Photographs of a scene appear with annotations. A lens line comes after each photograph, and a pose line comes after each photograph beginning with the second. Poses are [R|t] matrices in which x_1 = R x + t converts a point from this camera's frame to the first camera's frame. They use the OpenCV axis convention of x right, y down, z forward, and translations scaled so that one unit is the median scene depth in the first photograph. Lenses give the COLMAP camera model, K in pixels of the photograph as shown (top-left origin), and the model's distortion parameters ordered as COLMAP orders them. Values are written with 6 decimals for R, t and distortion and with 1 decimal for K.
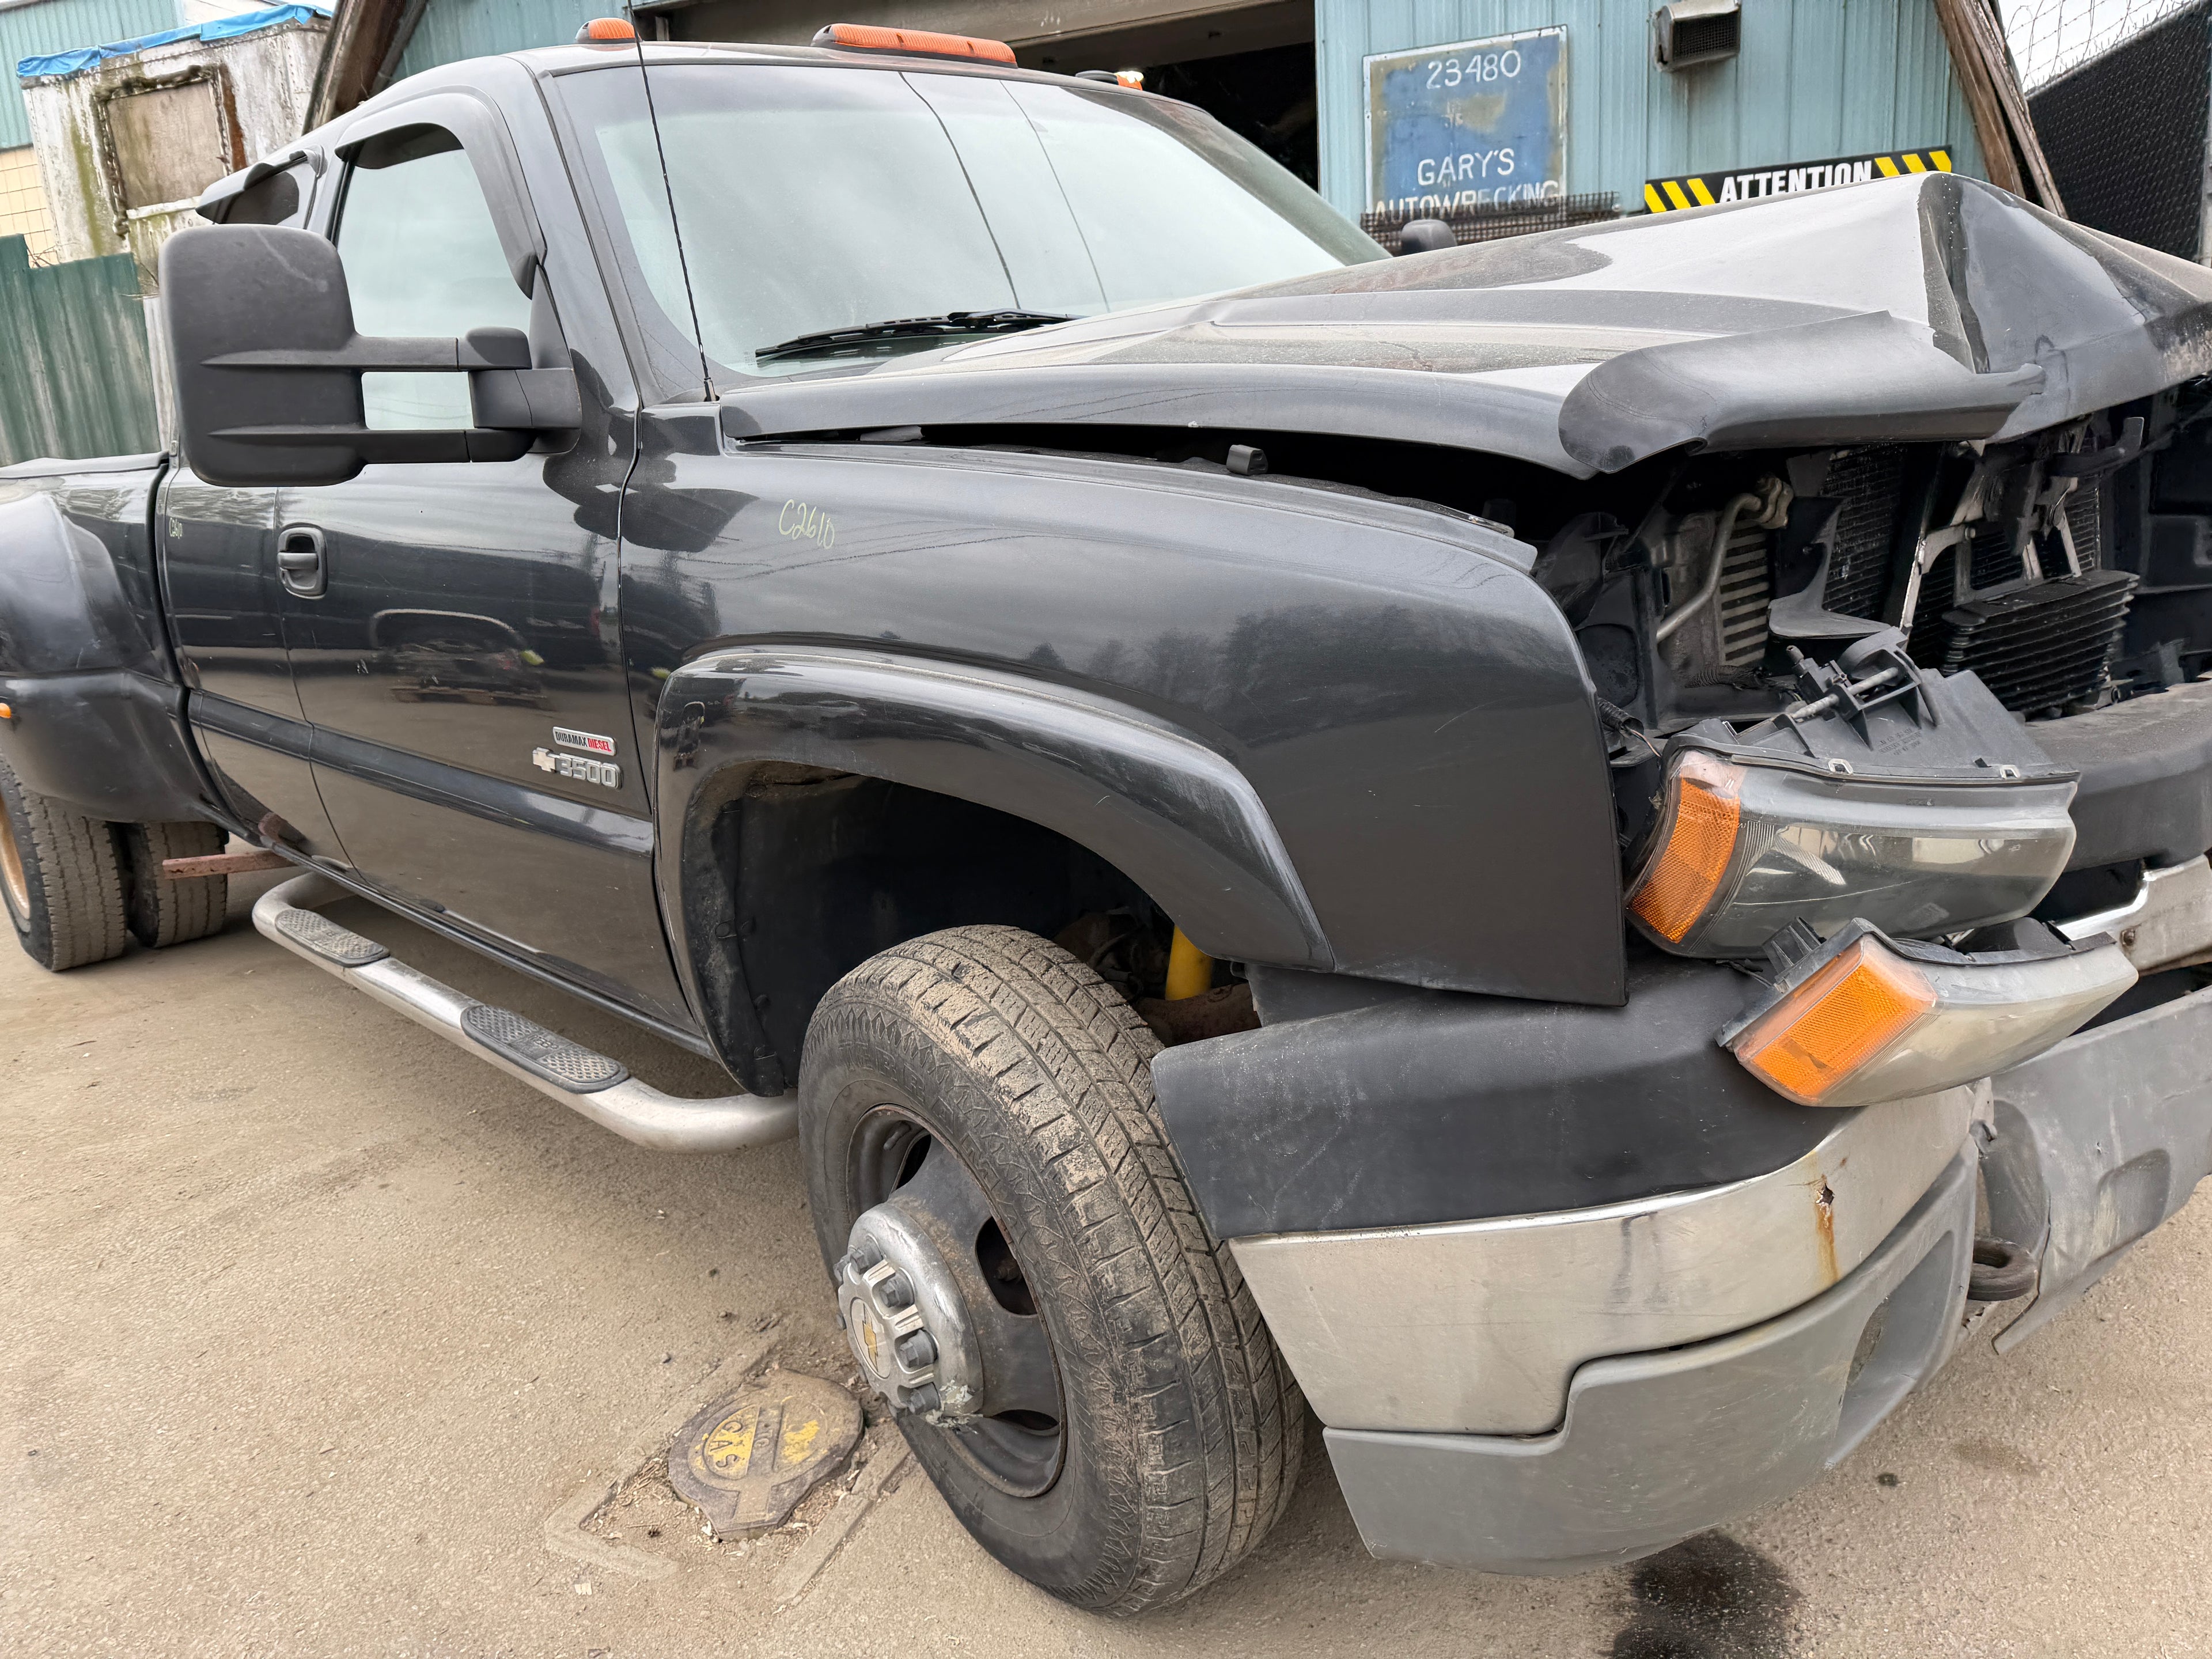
lens RADIAL K [[1575.7, 0, 1111.7], [0, 1575.7, 829.5], [0, 0, 1]] dist [0.010320, -0.019070]
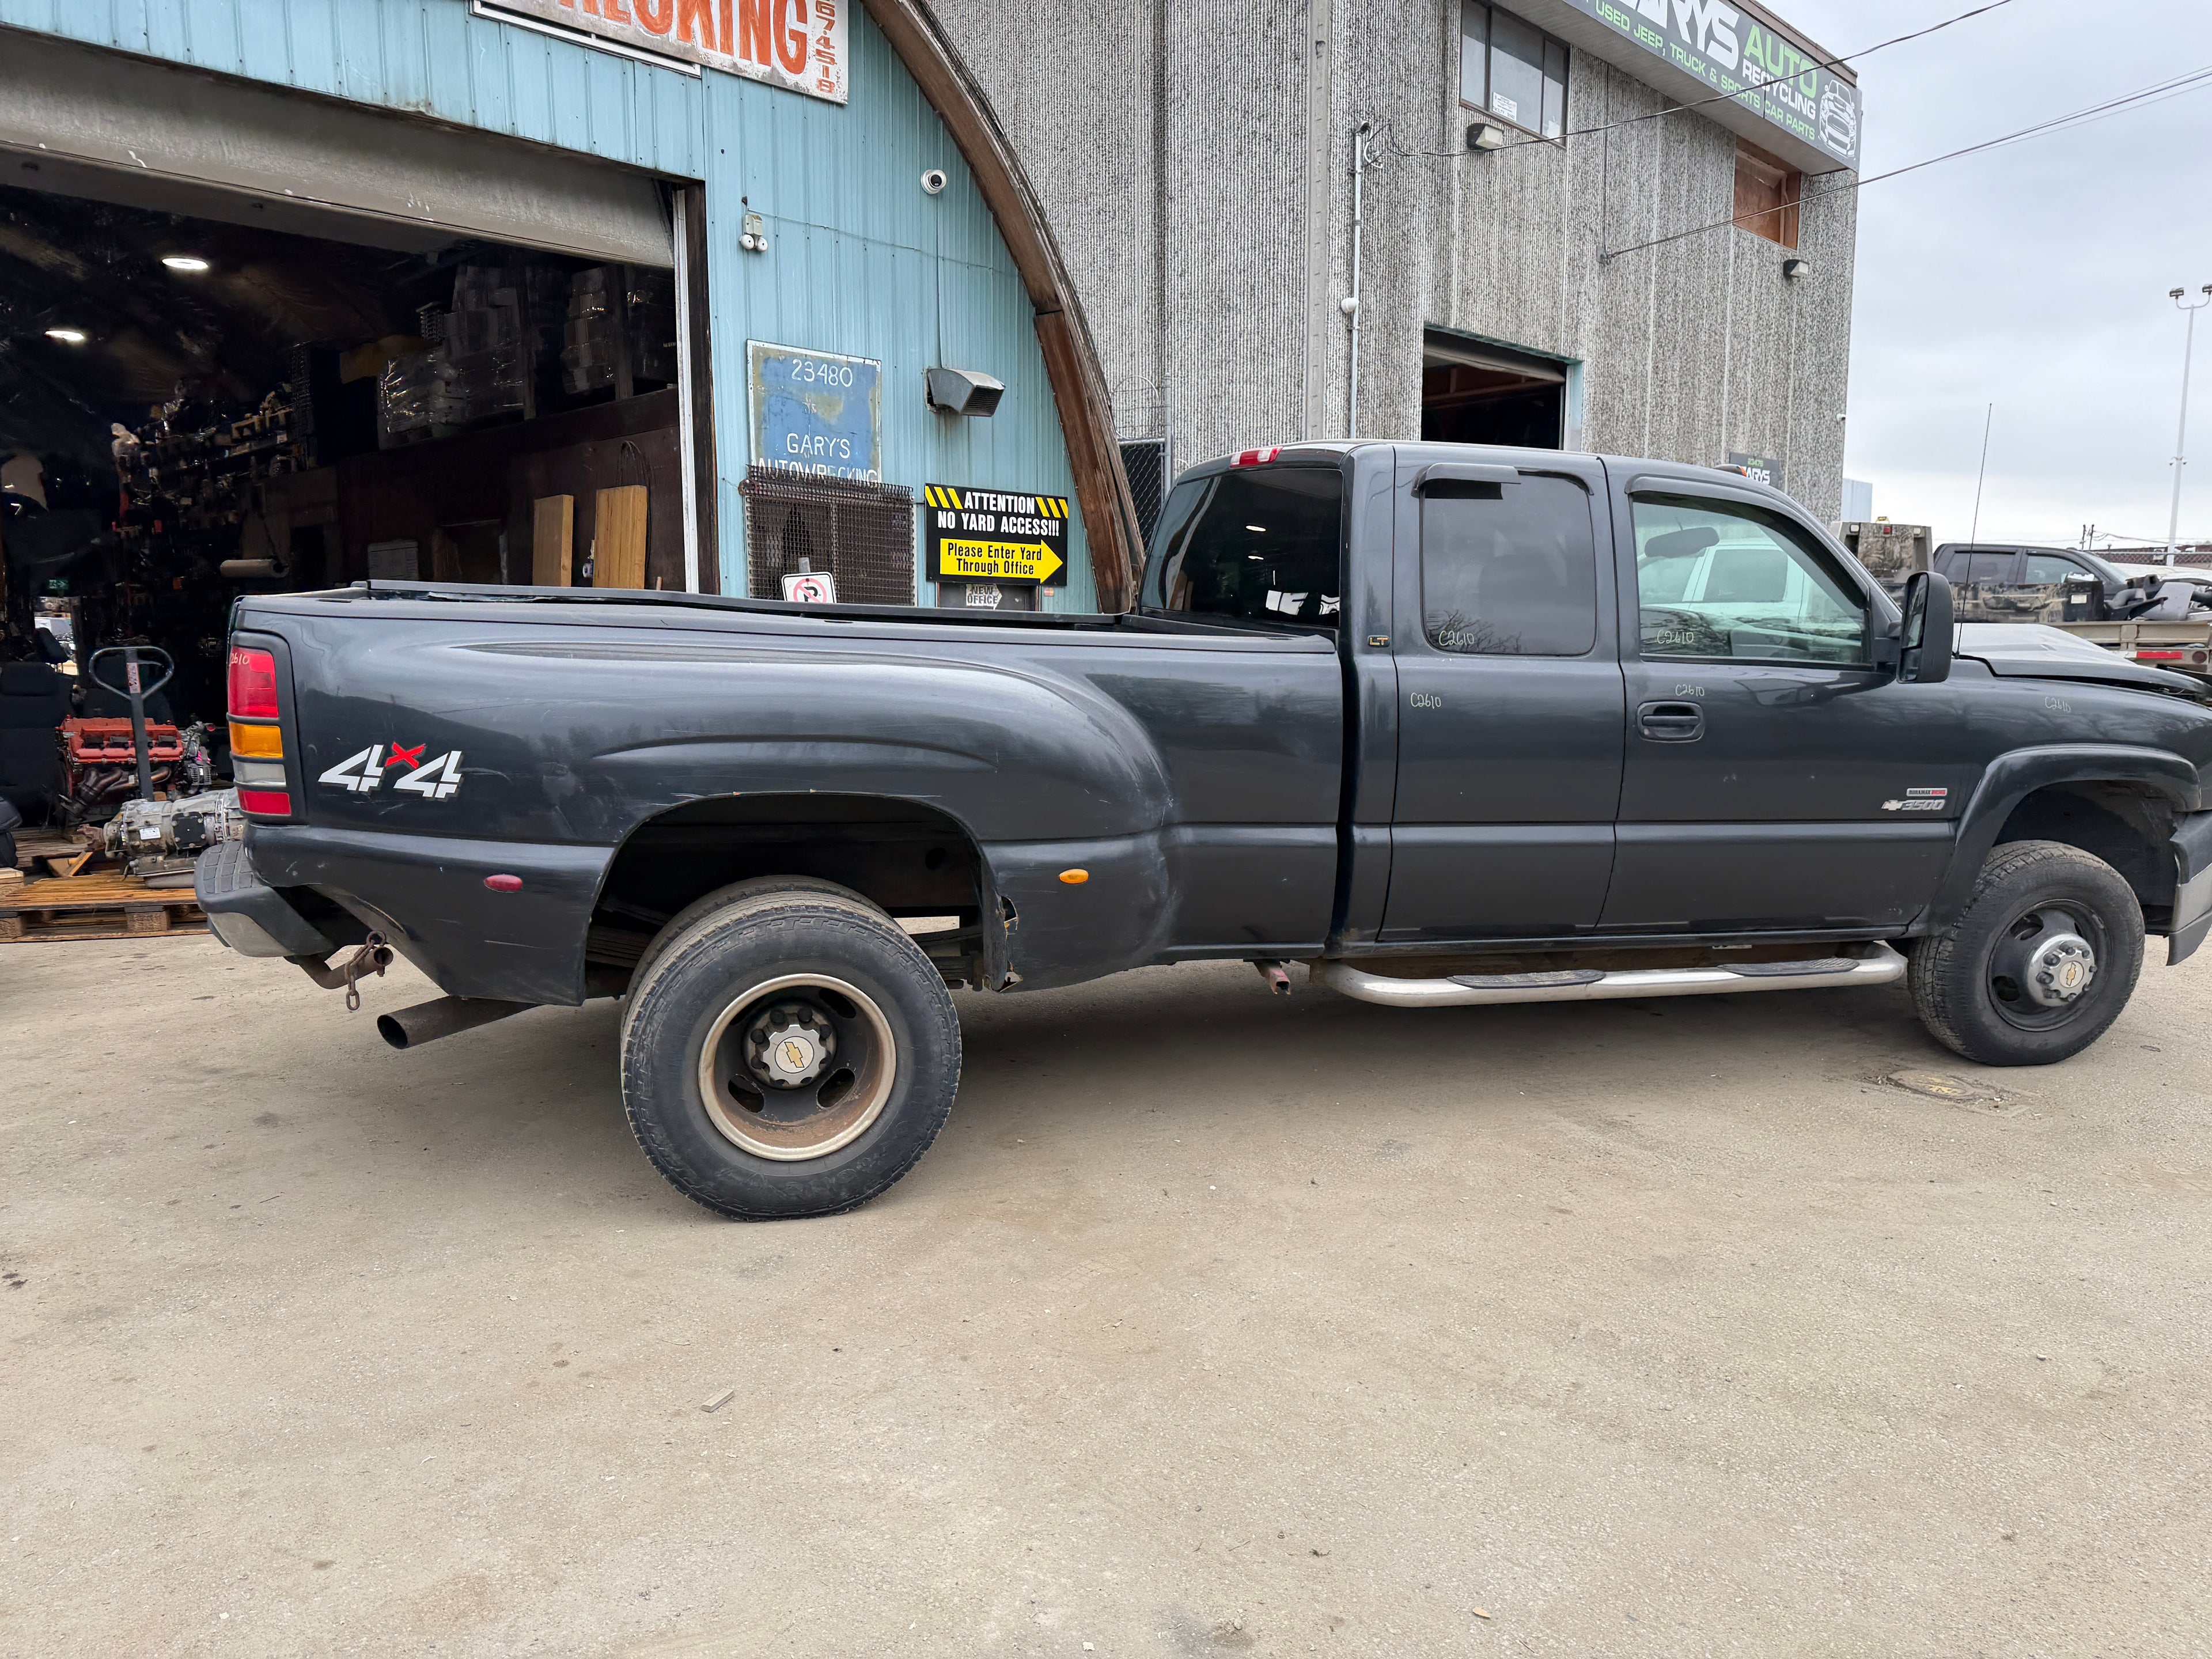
lens RADIAL K [[1560.6, 0, 1117.6], [0, 1560.6, 837.4], [0, 0, 1]] dist [0.021631, -0.030950]
pose [[0.427545, -0.051391, 0.902532, -1.827141], [0.167611, 0.985578, -0.023280, -0.085302], [-0.888320, 0.161227, 0.429992, 0.655058]]
